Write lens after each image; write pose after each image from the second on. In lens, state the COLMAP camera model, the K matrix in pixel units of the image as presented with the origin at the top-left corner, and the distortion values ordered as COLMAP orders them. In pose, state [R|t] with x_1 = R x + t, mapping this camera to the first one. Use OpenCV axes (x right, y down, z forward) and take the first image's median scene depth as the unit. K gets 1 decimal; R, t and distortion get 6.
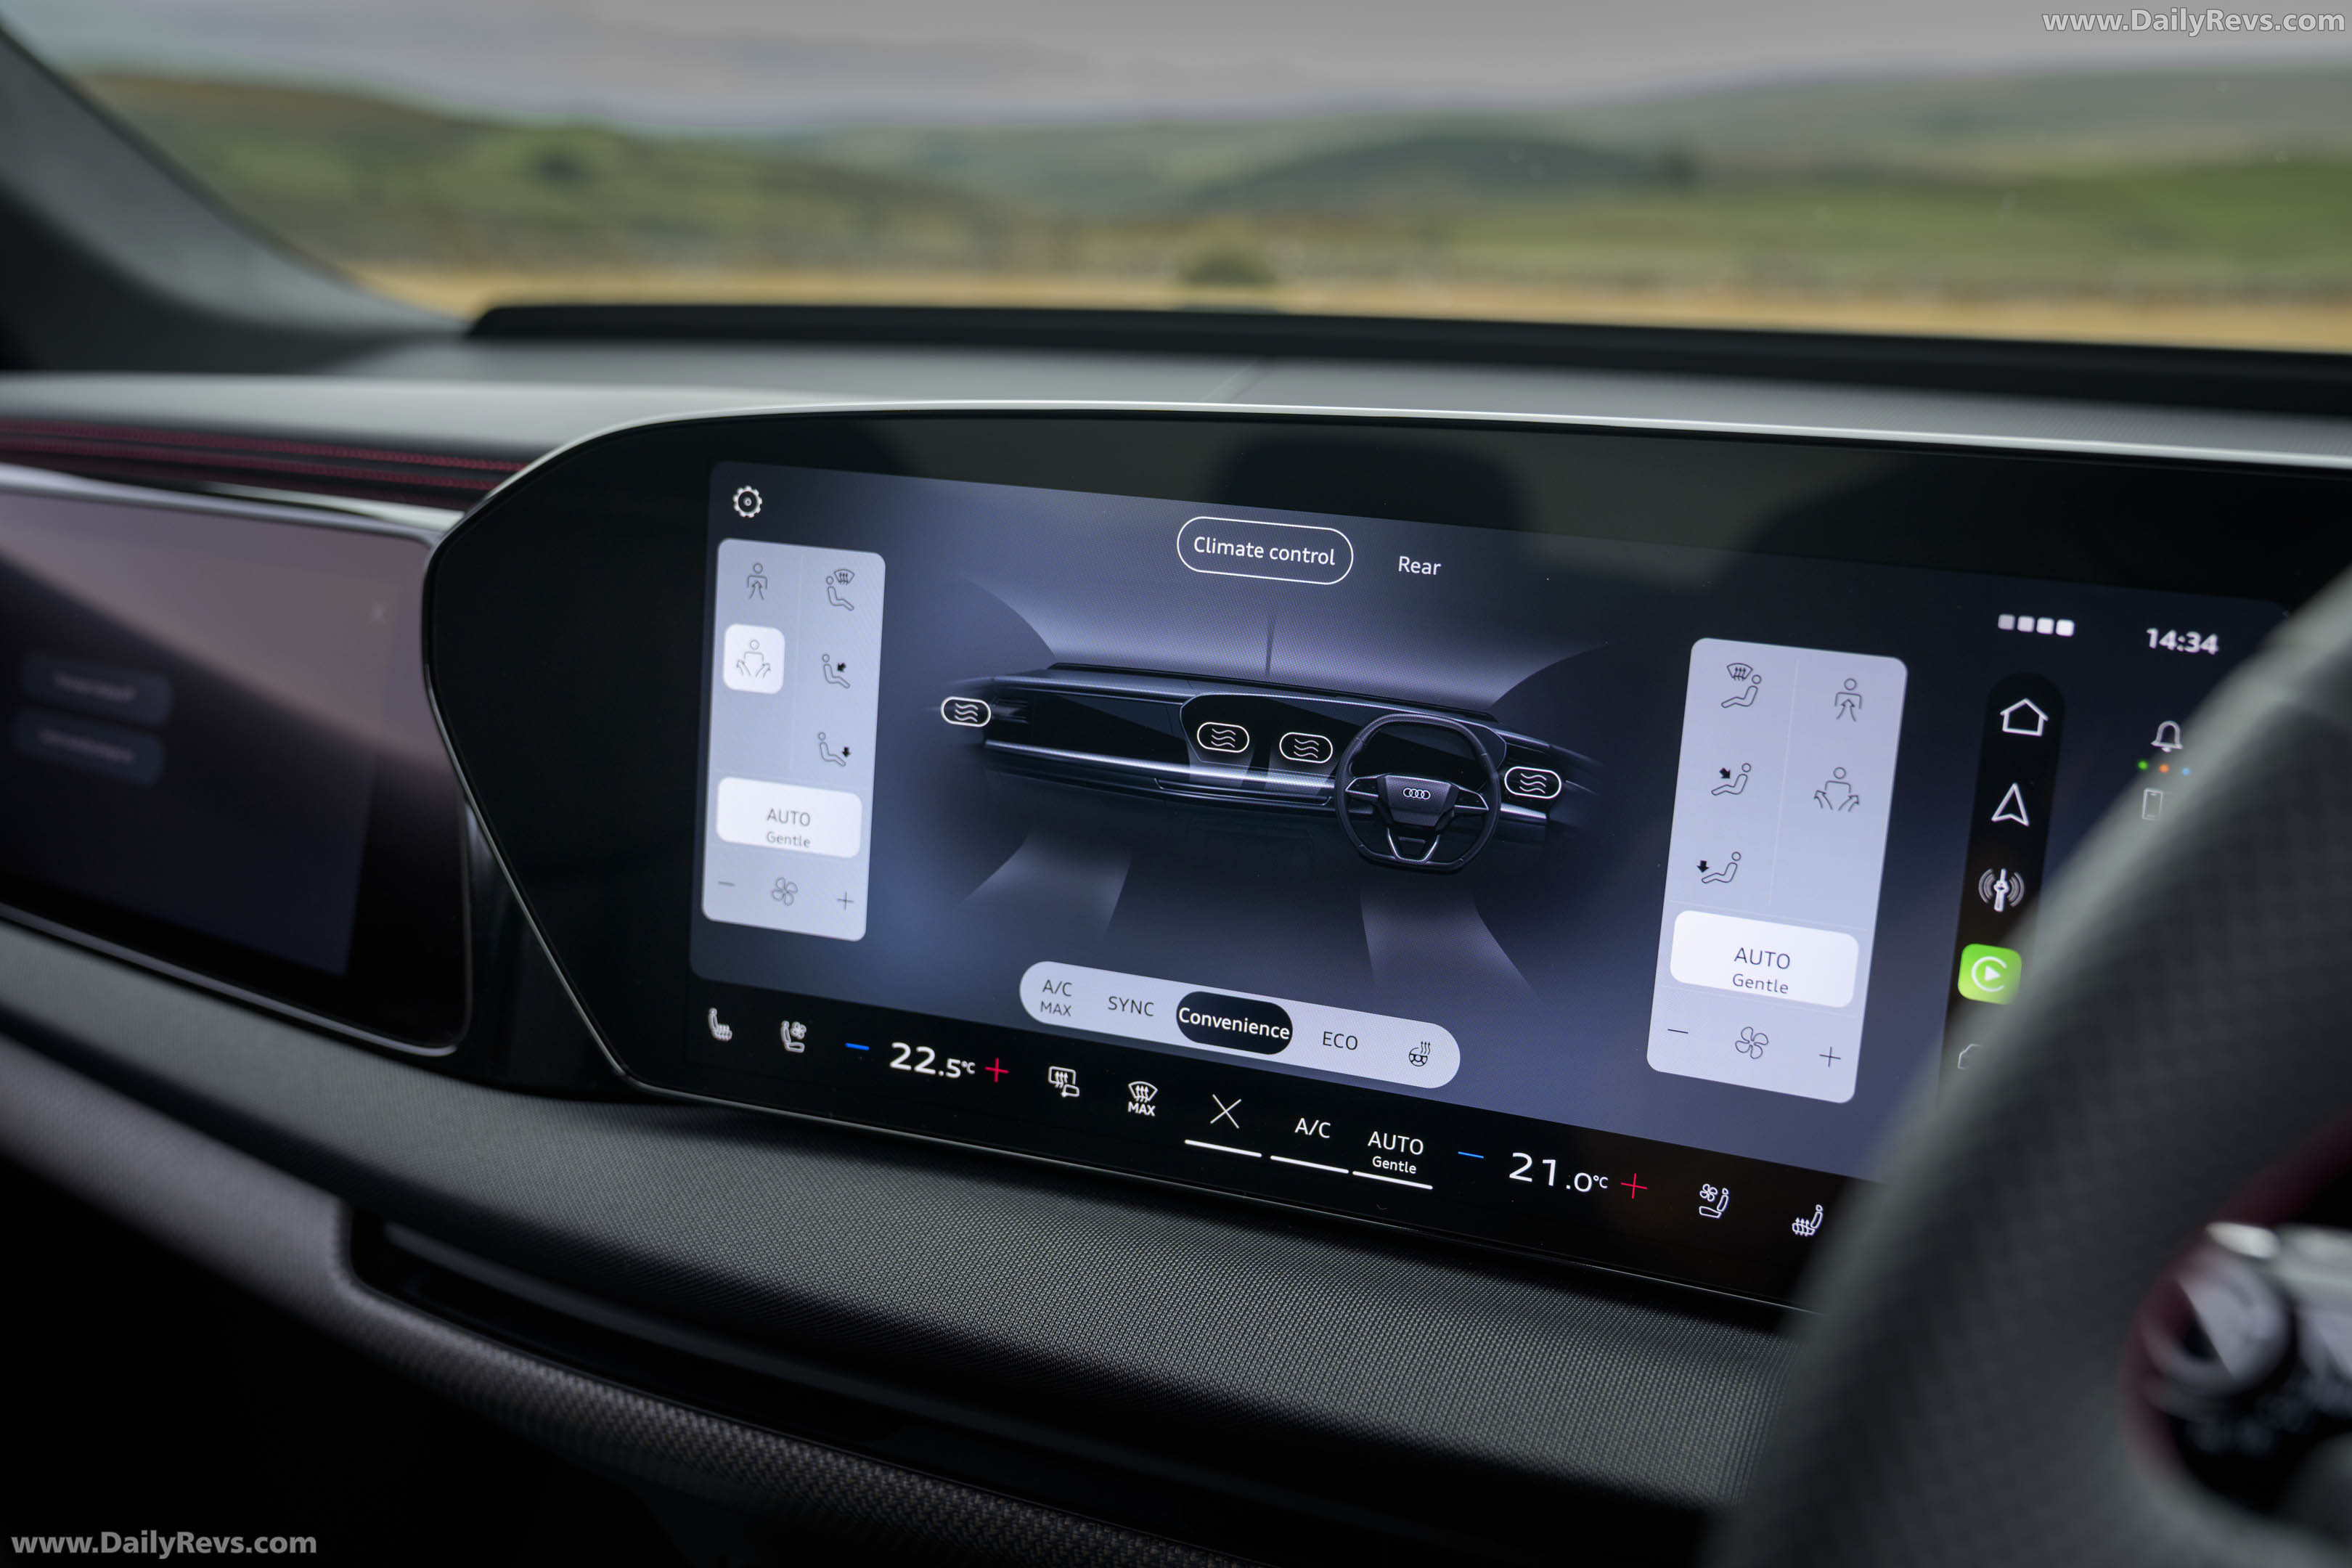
lens RADIAL K [[2372.3, 0, 1178.0], [0, 2372.3, 783.8], [0, 0, 1]] dist [-0.010350, 0.000000]
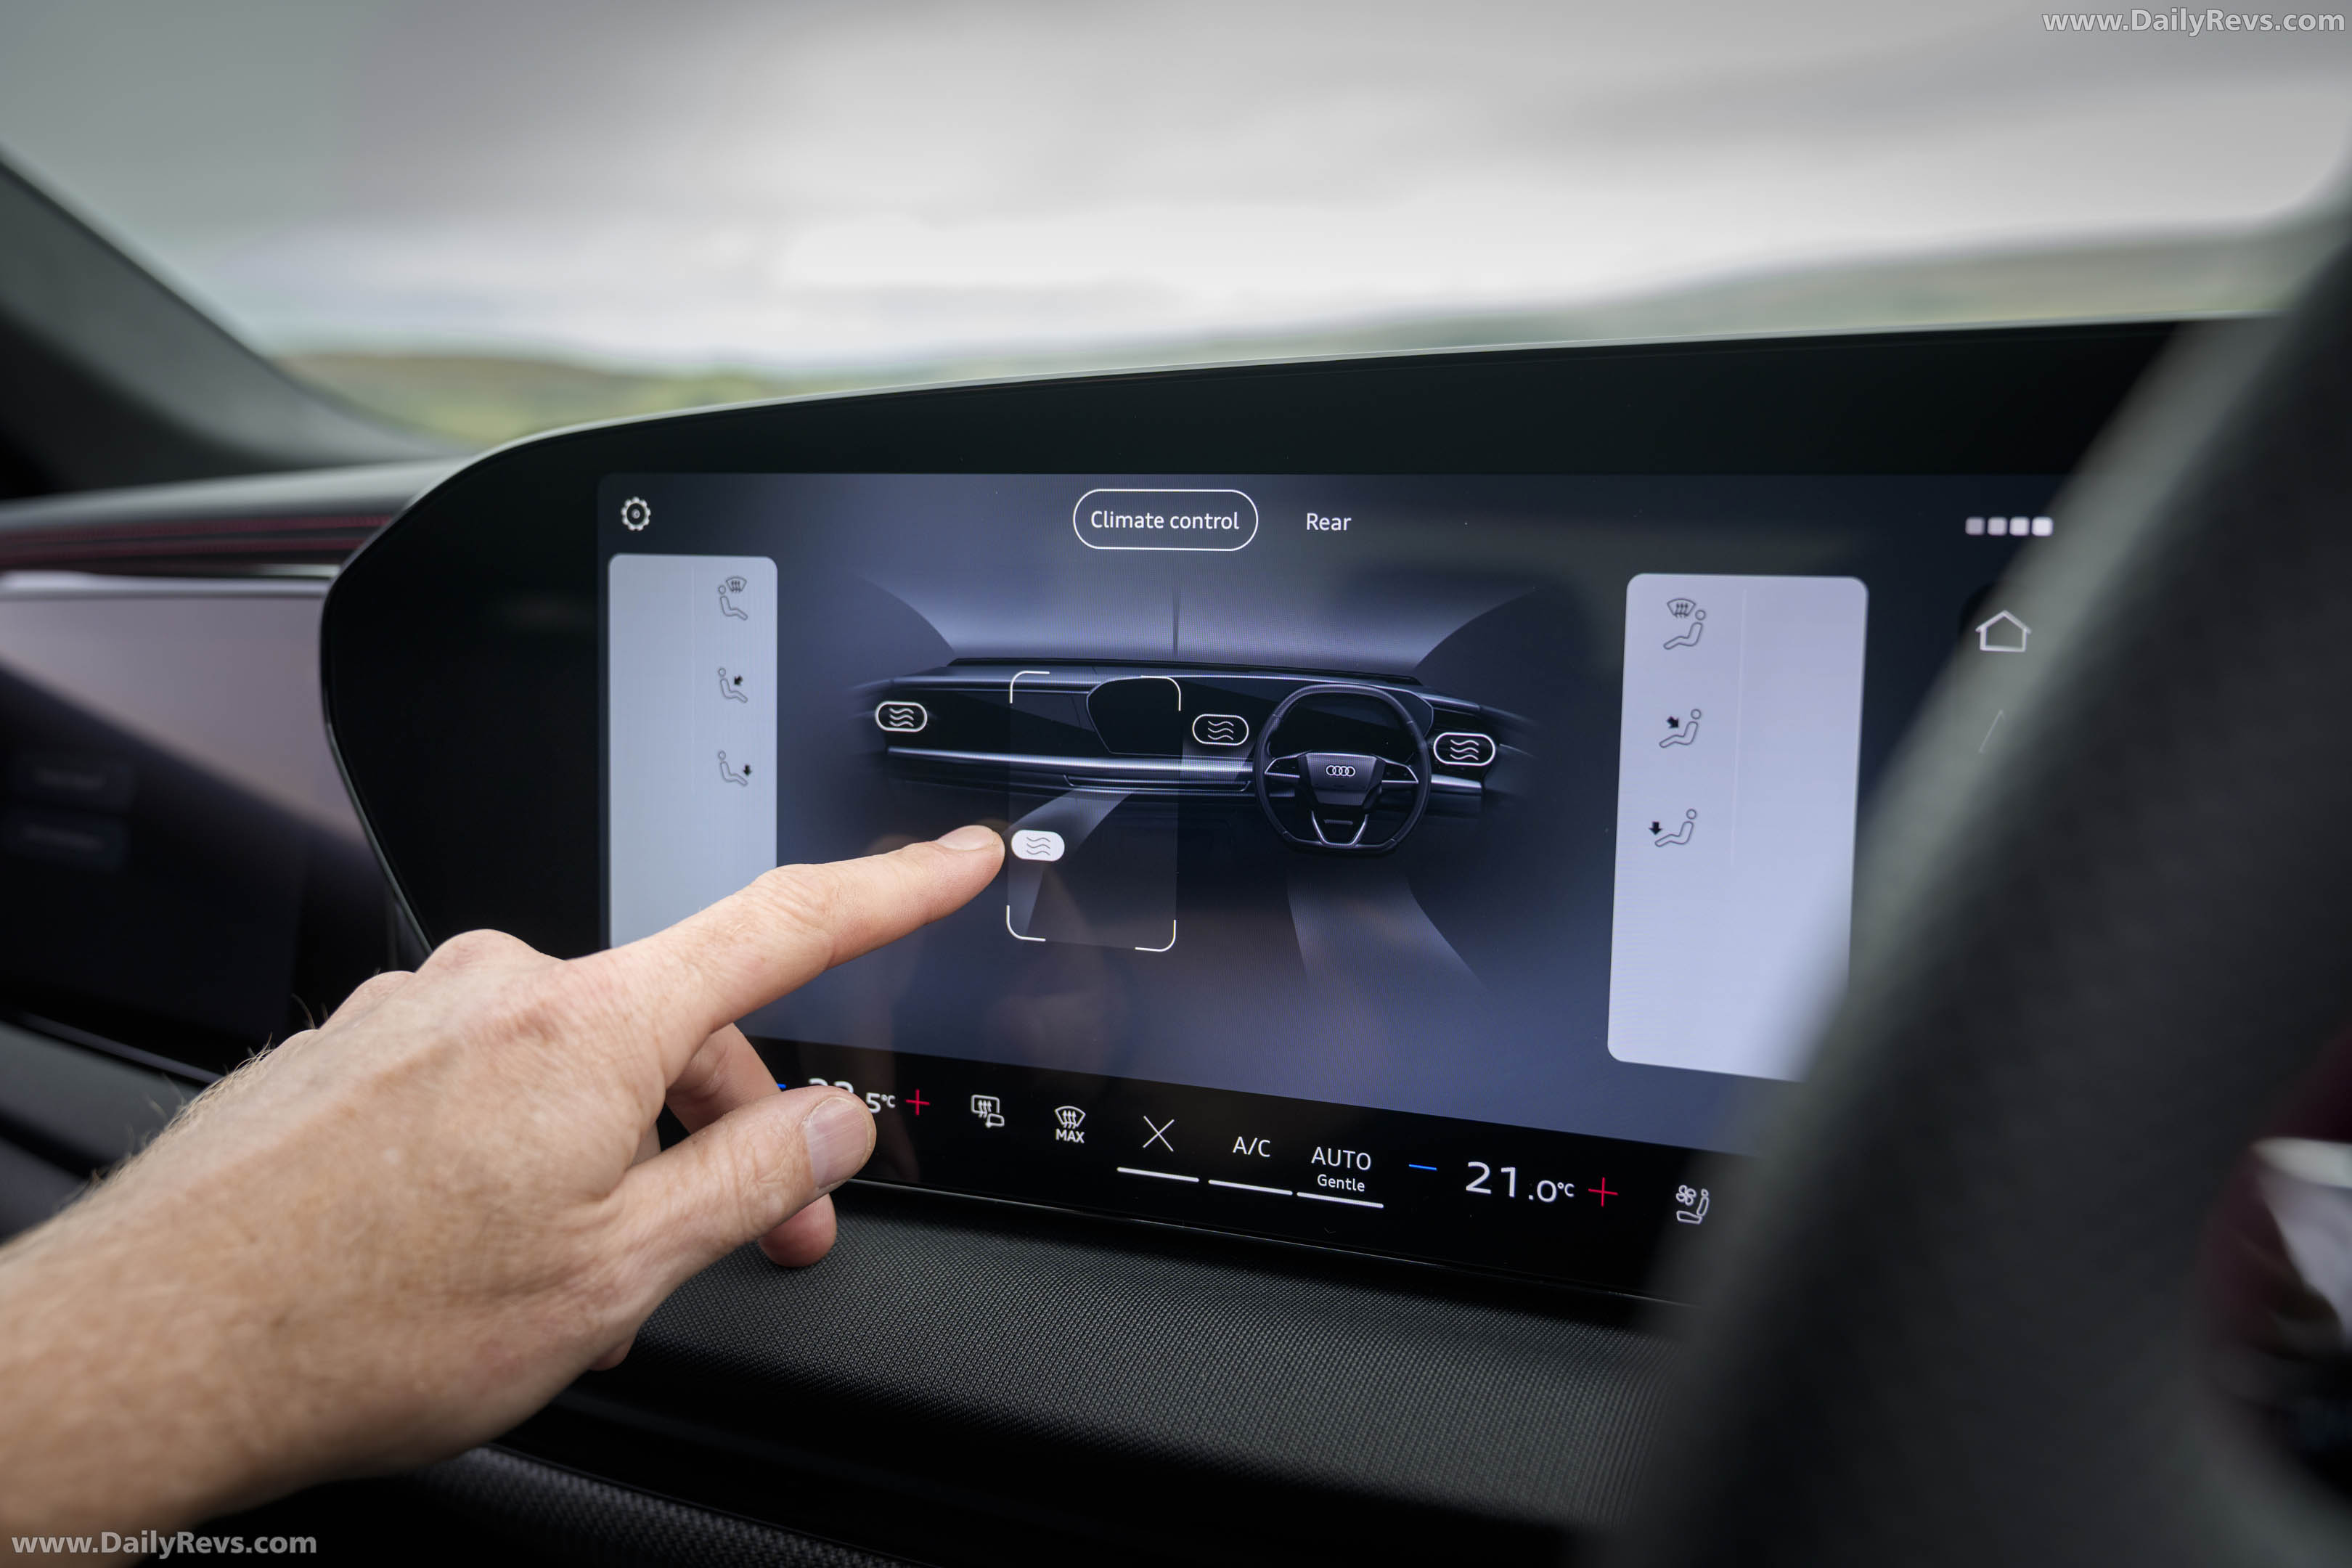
lens RADIAL K [[2149.6, 0, 1156.0], [0, 2149.6, 781.9], [0, 0, 1]] dist [-0.013611, 0.000000]
pose [[0.997423, -0.049418, -0.052009, 0.067680], [0.045911, 0.996723, -0.066593, 0.056345], [0.055130, 0.064033, 0.996424, 0.157958]]
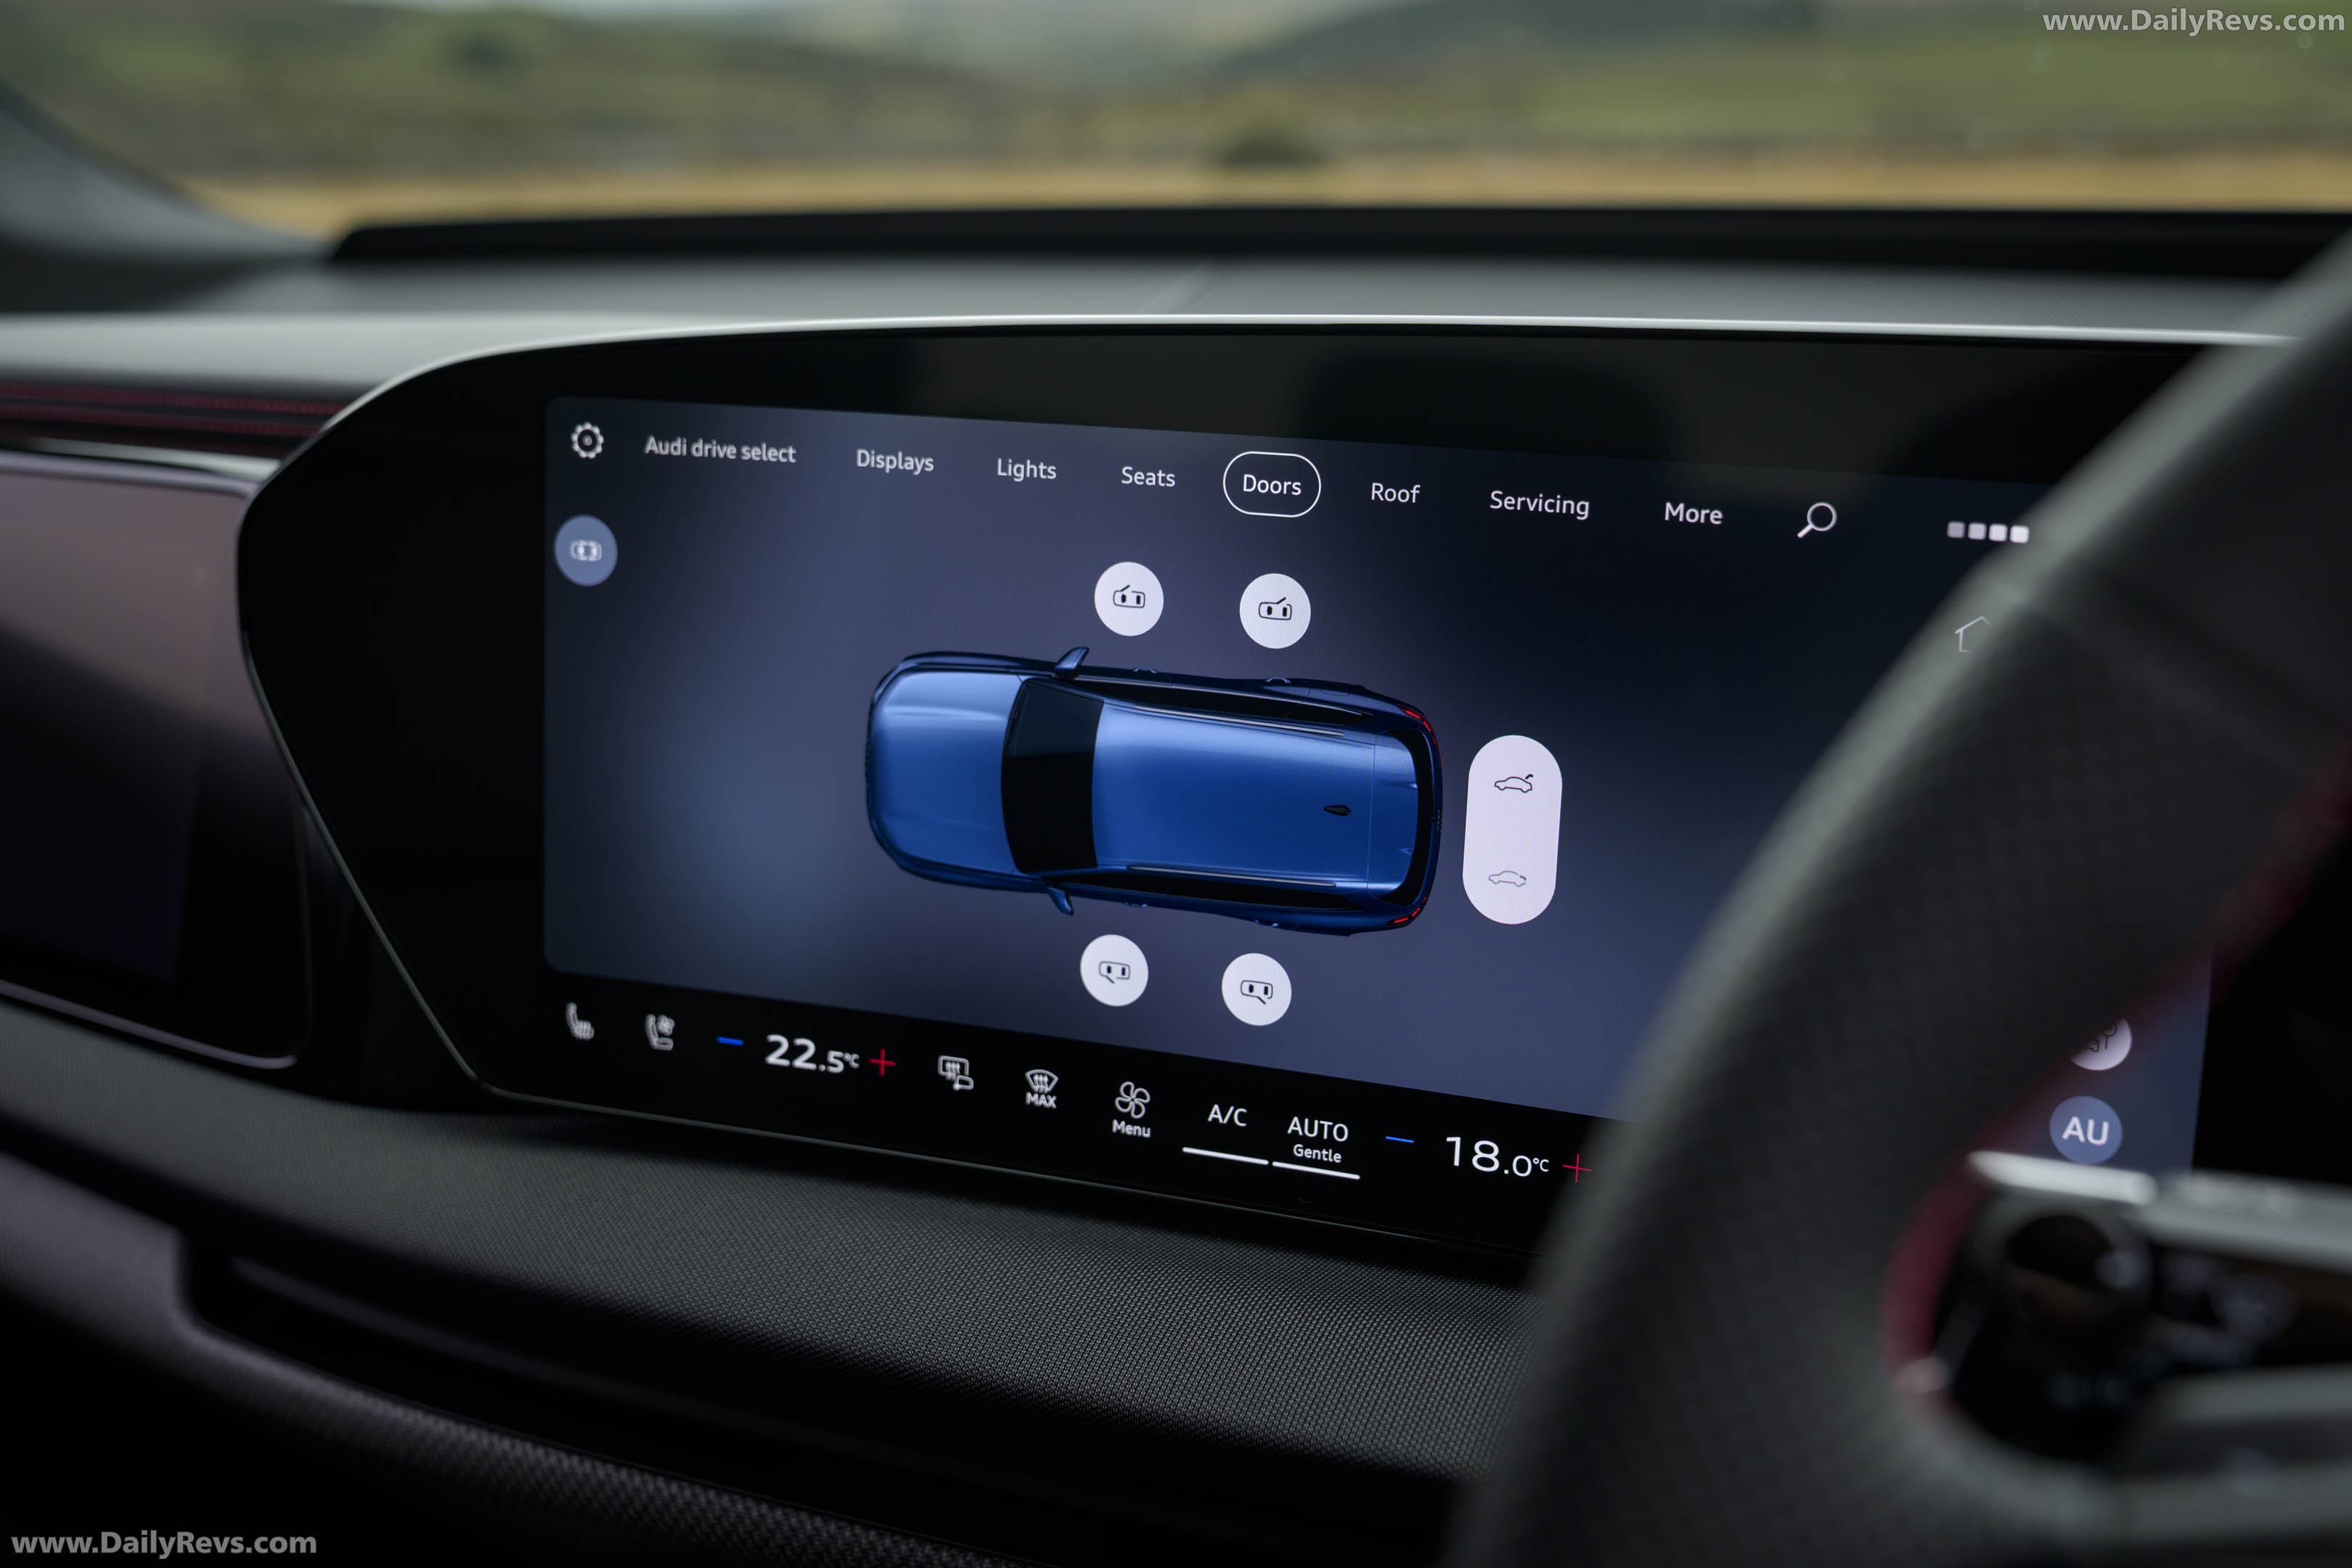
lens RADIAL K [[2772.8, 0, 1186.4], [0, 2772.8, 787.1], [0, 0, 1]] dist [-0.003230, 0.000000]
pose [[0.999428, -0.029369, -0.016750, 0.060357], [0.029563, 0.999497, 0.011442, 0.007480], [0.016405, -0.011931, 0.999794, -0.051686]]
